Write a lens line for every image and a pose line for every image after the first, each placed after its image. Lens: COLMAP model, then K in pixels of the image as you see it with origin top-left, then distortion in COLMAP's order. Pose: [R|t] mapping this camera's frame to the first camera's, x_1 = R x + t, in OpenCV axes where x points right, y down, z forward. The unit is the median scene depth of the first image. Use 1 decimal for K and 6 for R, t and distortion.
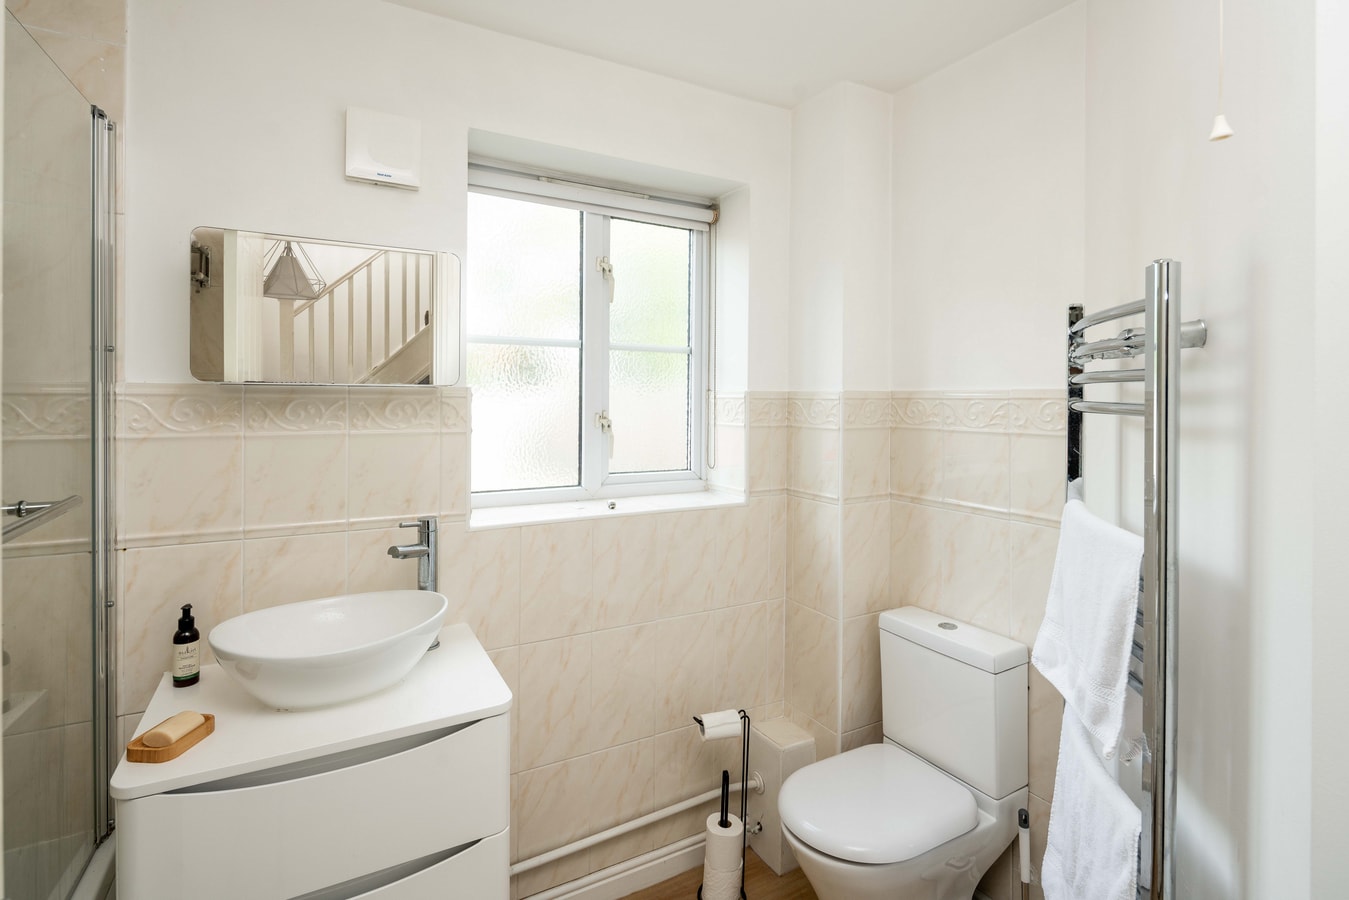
lens RADIAL K [[657.9, 0, 673.8], [0, 657.9, 400.8], [0, 0, 1]] dist [0.002849, -0.007139]
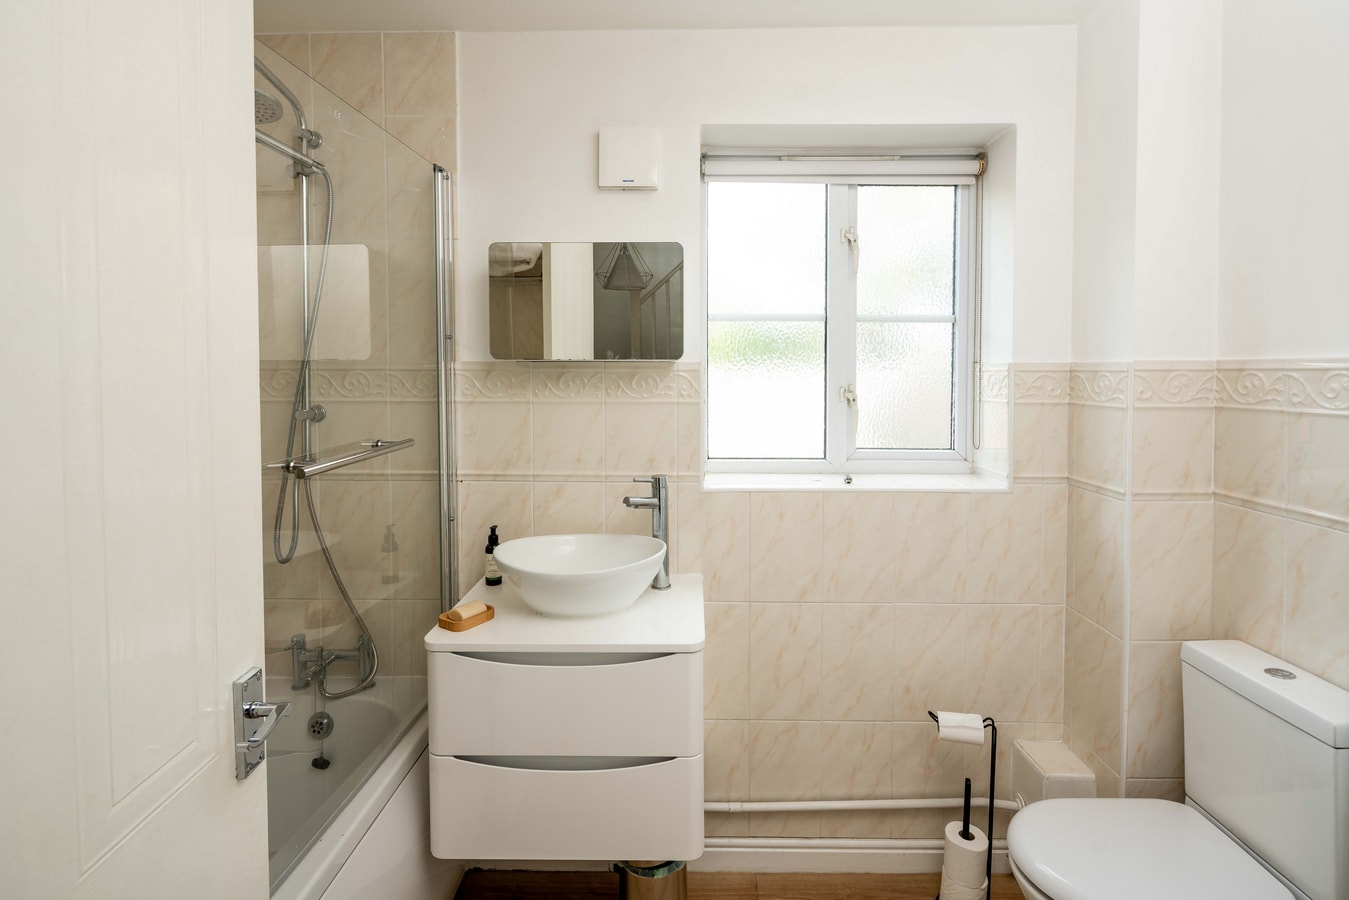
lens RADIAL K [[666.8, 0, 676.4], [0, 666.8, 392.6], [0, 0, 1]] dist [-0.002024, -0.001345]
pose [[0.865330, 0.010852, -0.501085, 0.184567], [0.000946, 0.999728, 0.023284, 0.004295], [0.501202, -0.020622, 0.865085, 0.008357]]
